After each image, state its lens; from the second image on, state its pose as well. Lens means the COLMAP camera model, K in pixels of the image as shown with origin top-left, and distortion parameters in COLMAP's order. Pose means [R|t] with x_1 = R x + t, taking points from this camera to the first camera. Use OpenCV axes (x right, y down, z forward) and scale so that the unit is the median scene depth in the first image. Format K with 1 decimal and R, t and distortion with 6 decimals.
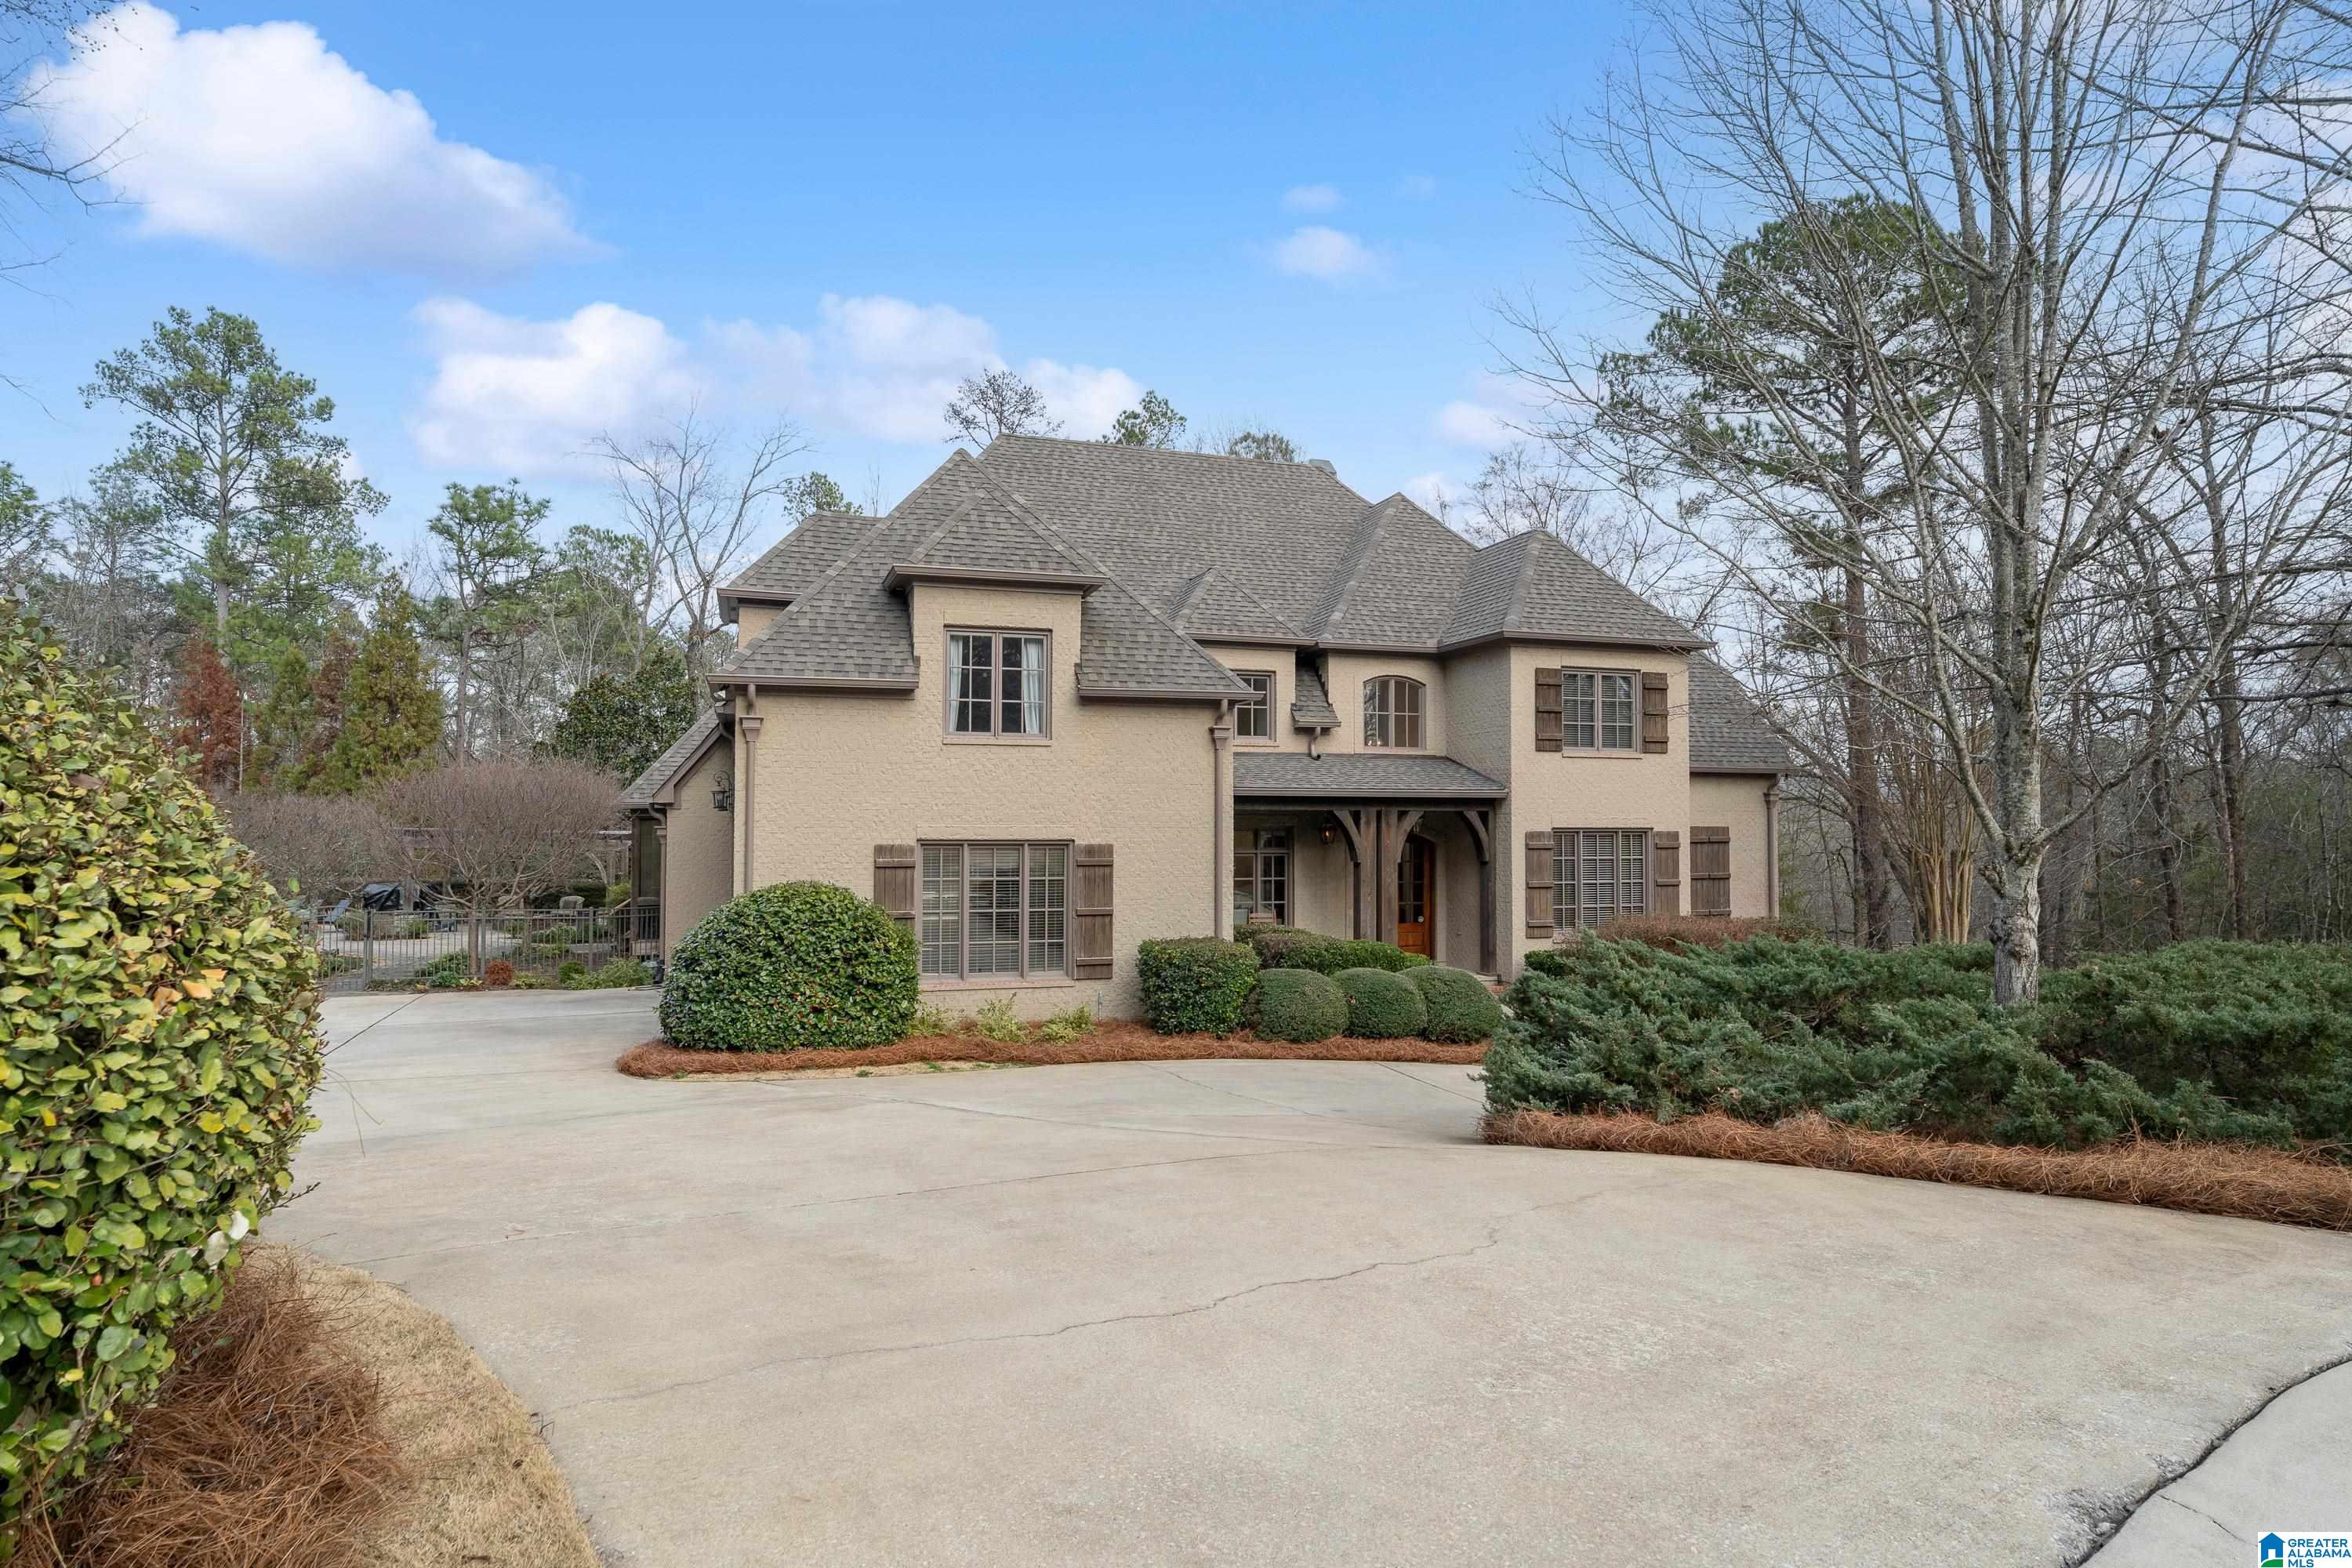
lens RADIAL K [[1302.5, 0, 1164.0], [0, 1302.5, 780.8], [0, 0, 1]] dist [-0.002603, 0.000372]
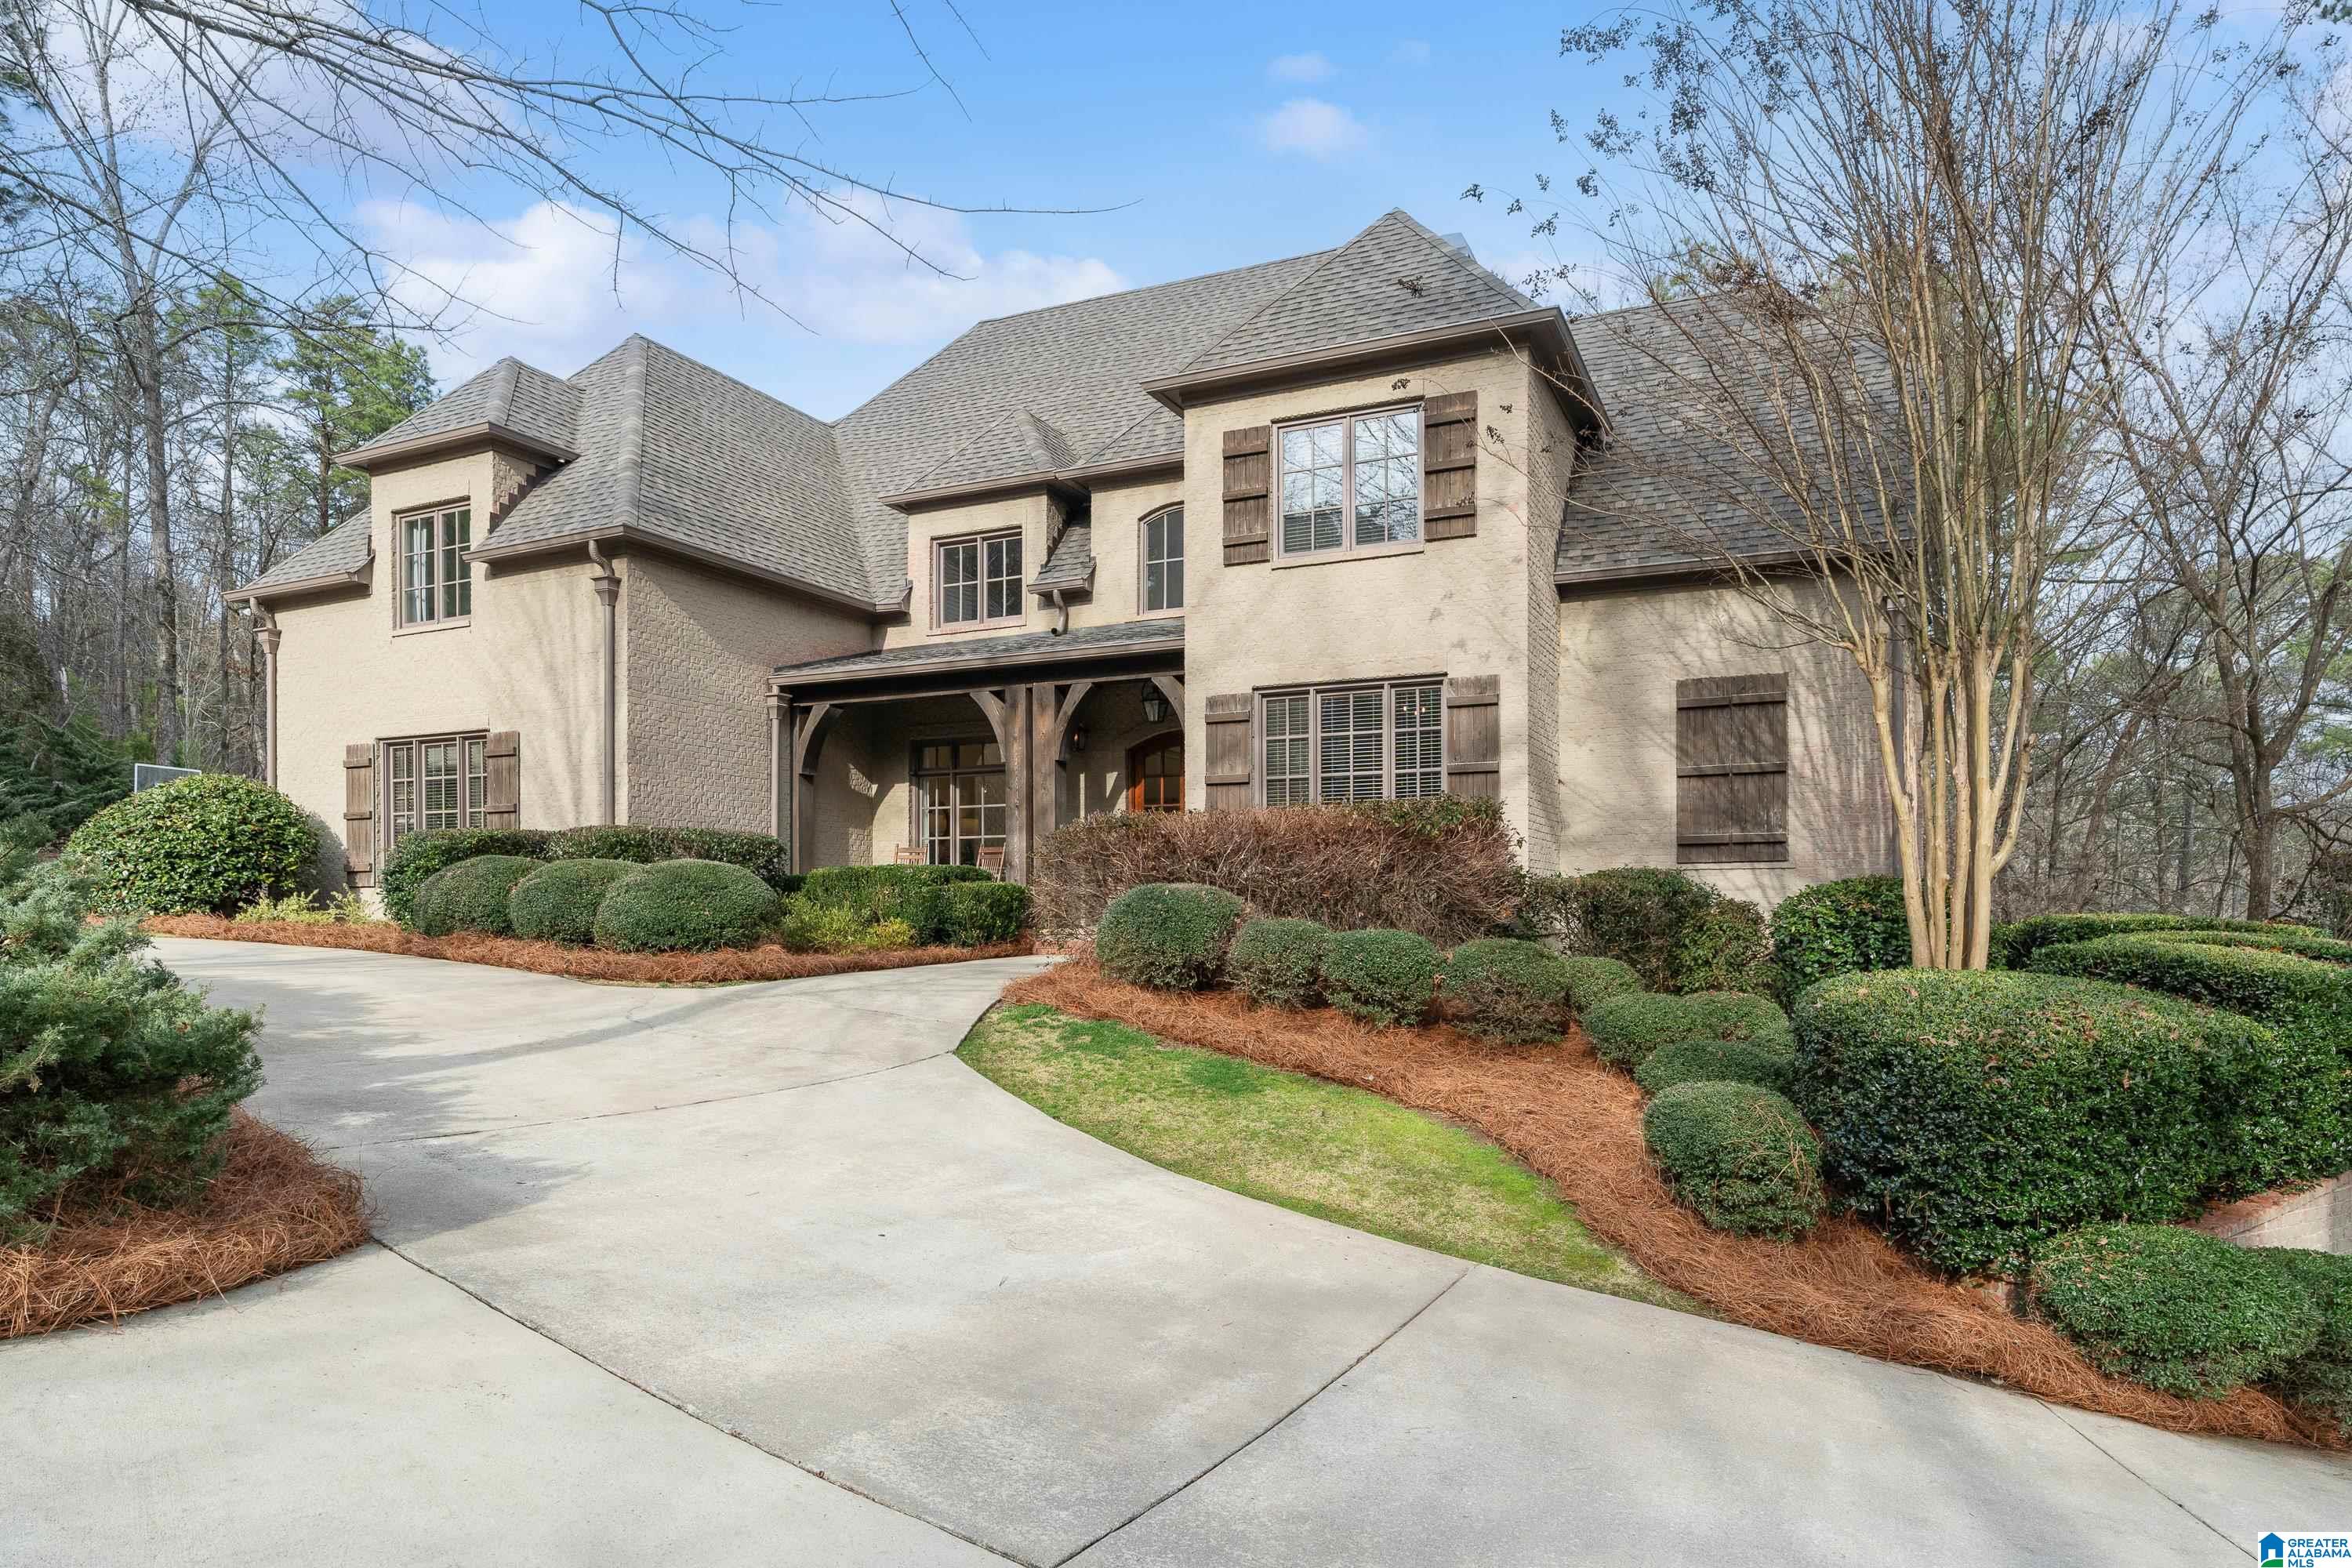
lens RADIAL K [[1426.0, 0, 1179.4], [0, 1426.0, 932.8], [0, 0, 1]] dist [-0.003063, 0.001055]
pose [[0.727414, 0.002158, -0.686195, 0.721788], [0.025782, 0.999203, 0.030473, 0.128421], [0.685714, -0.039858, 0.726779, 0.470381]]
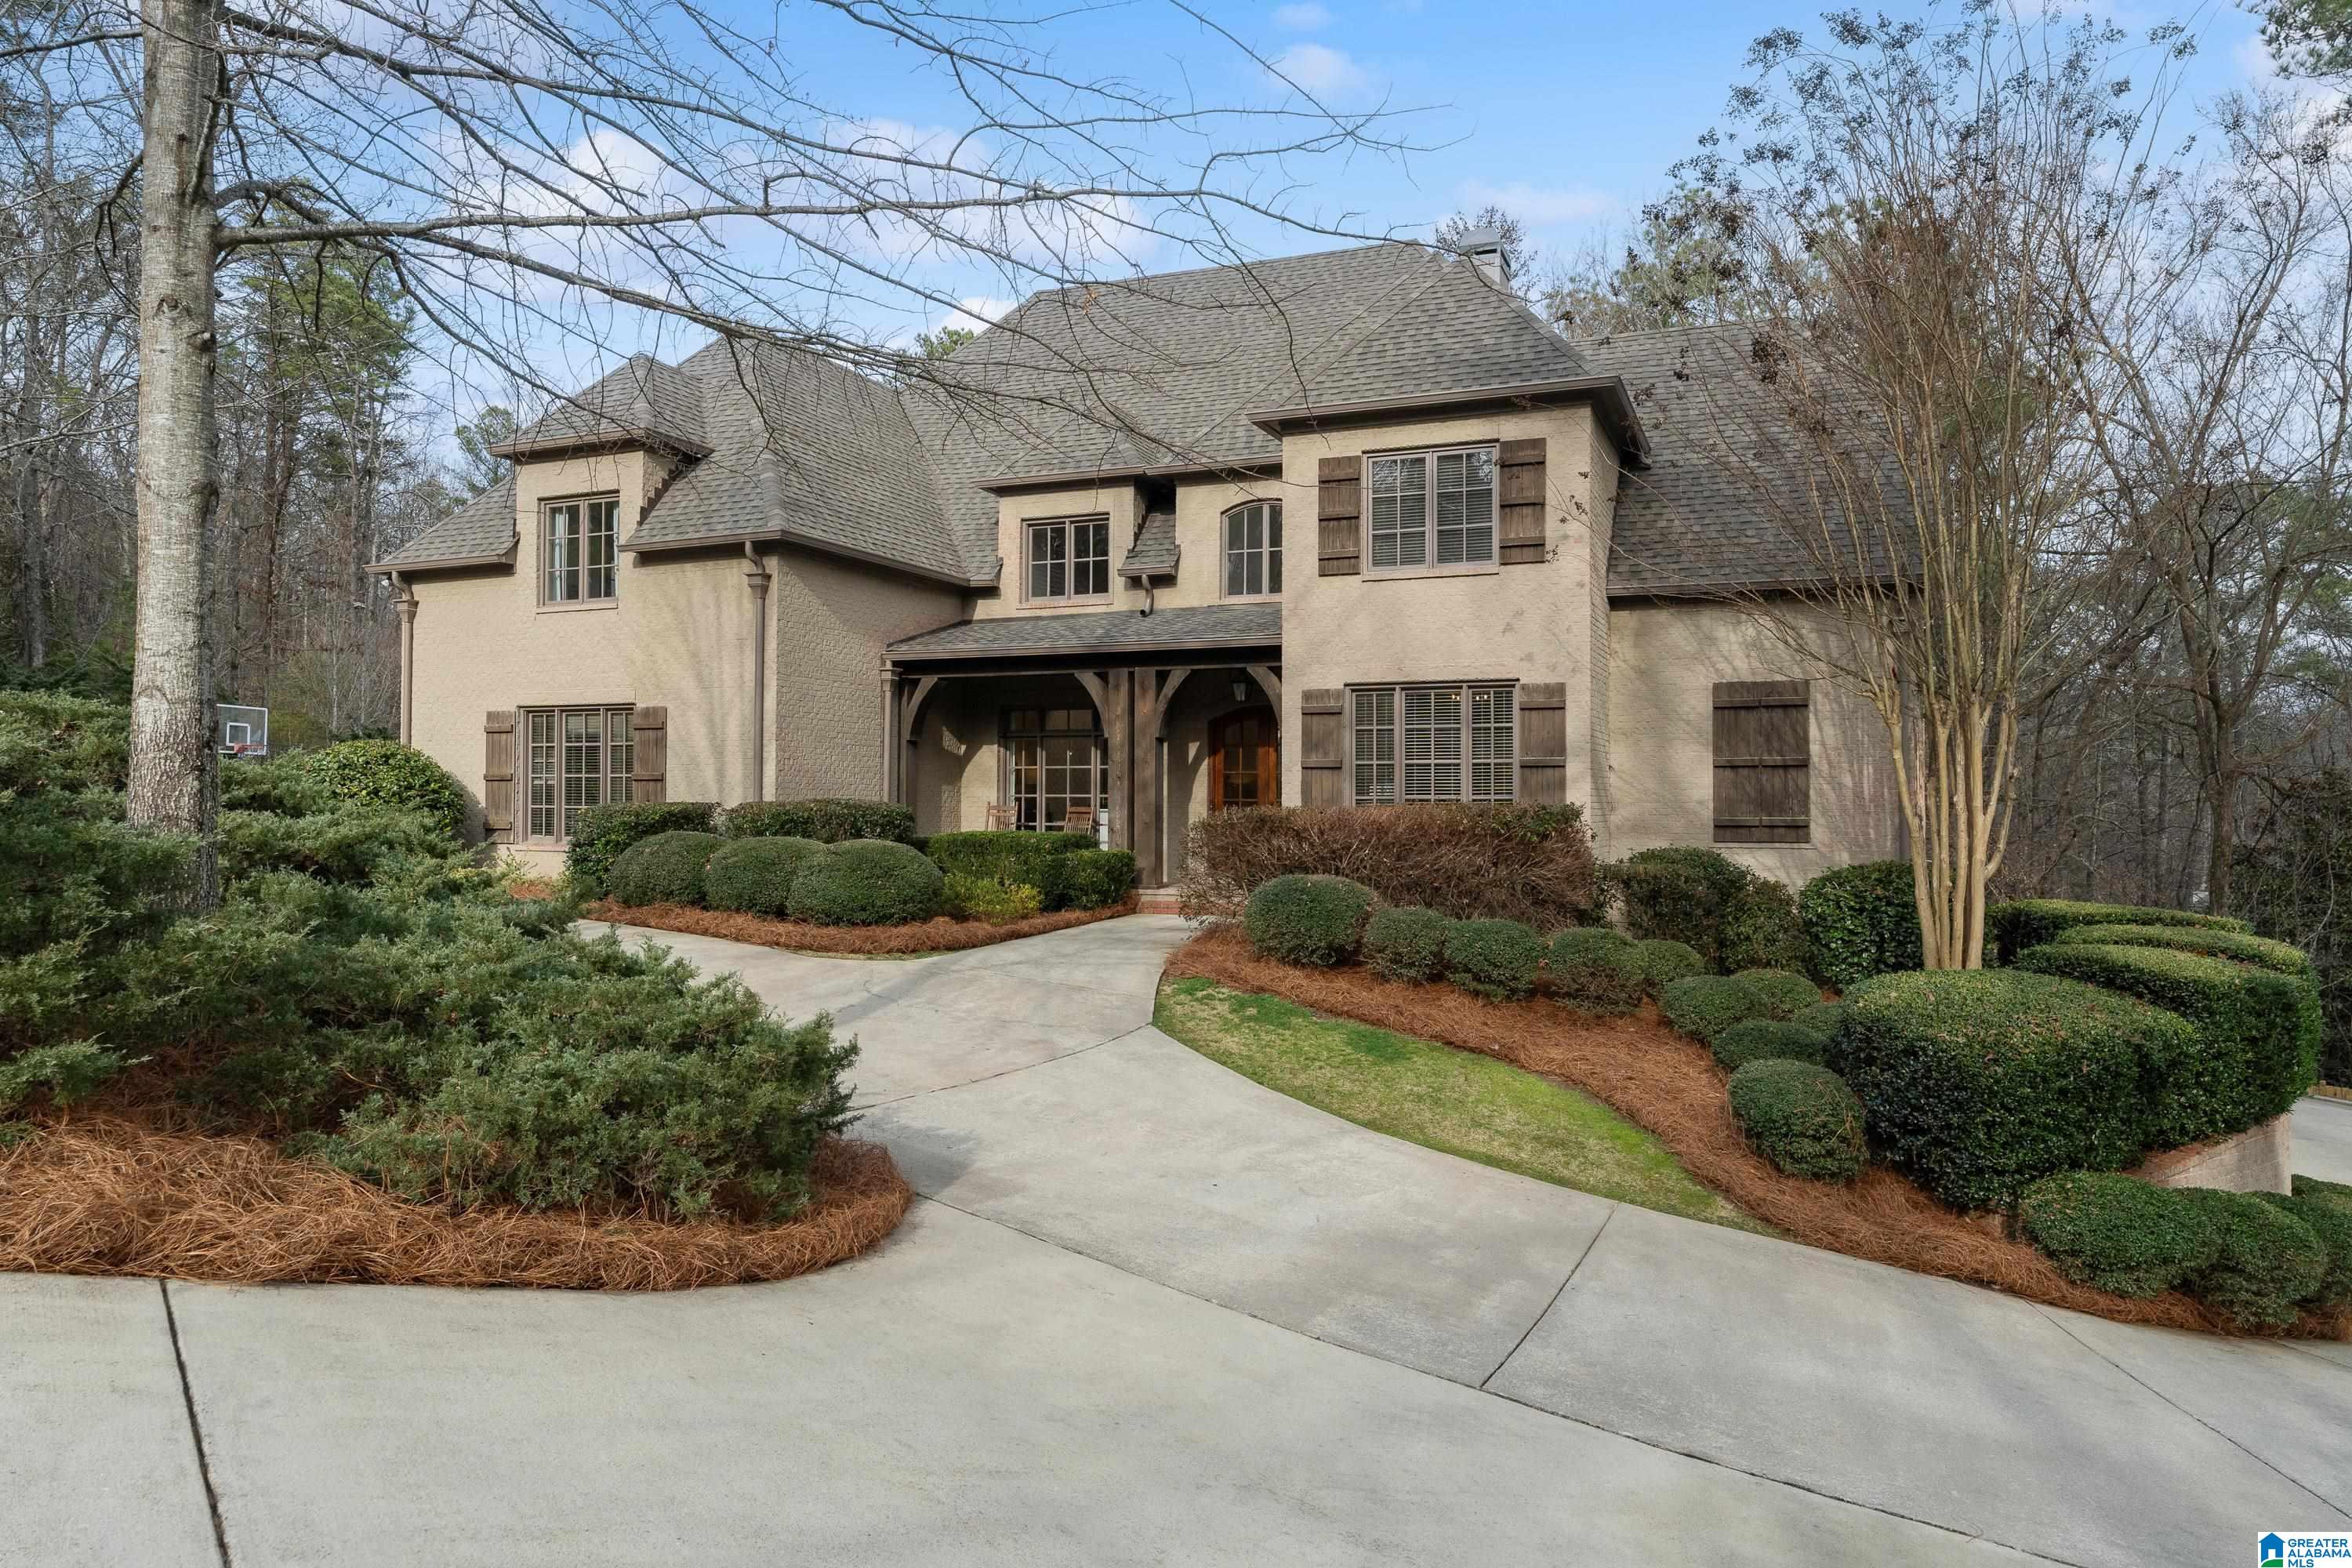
lens RADIAL K [[1536.6, 0, 1176.0], [0, 1536.6, 784.0], [0, 0, 1]] dist [0.002086, -0.002000]
pose [[0.753921, -0.009957, -0.656890, 0.757763], [0.018434, 0.999812, 0.006003, 0.081956], [0.656707, -0.016635, 0.753962, 0.307892]]
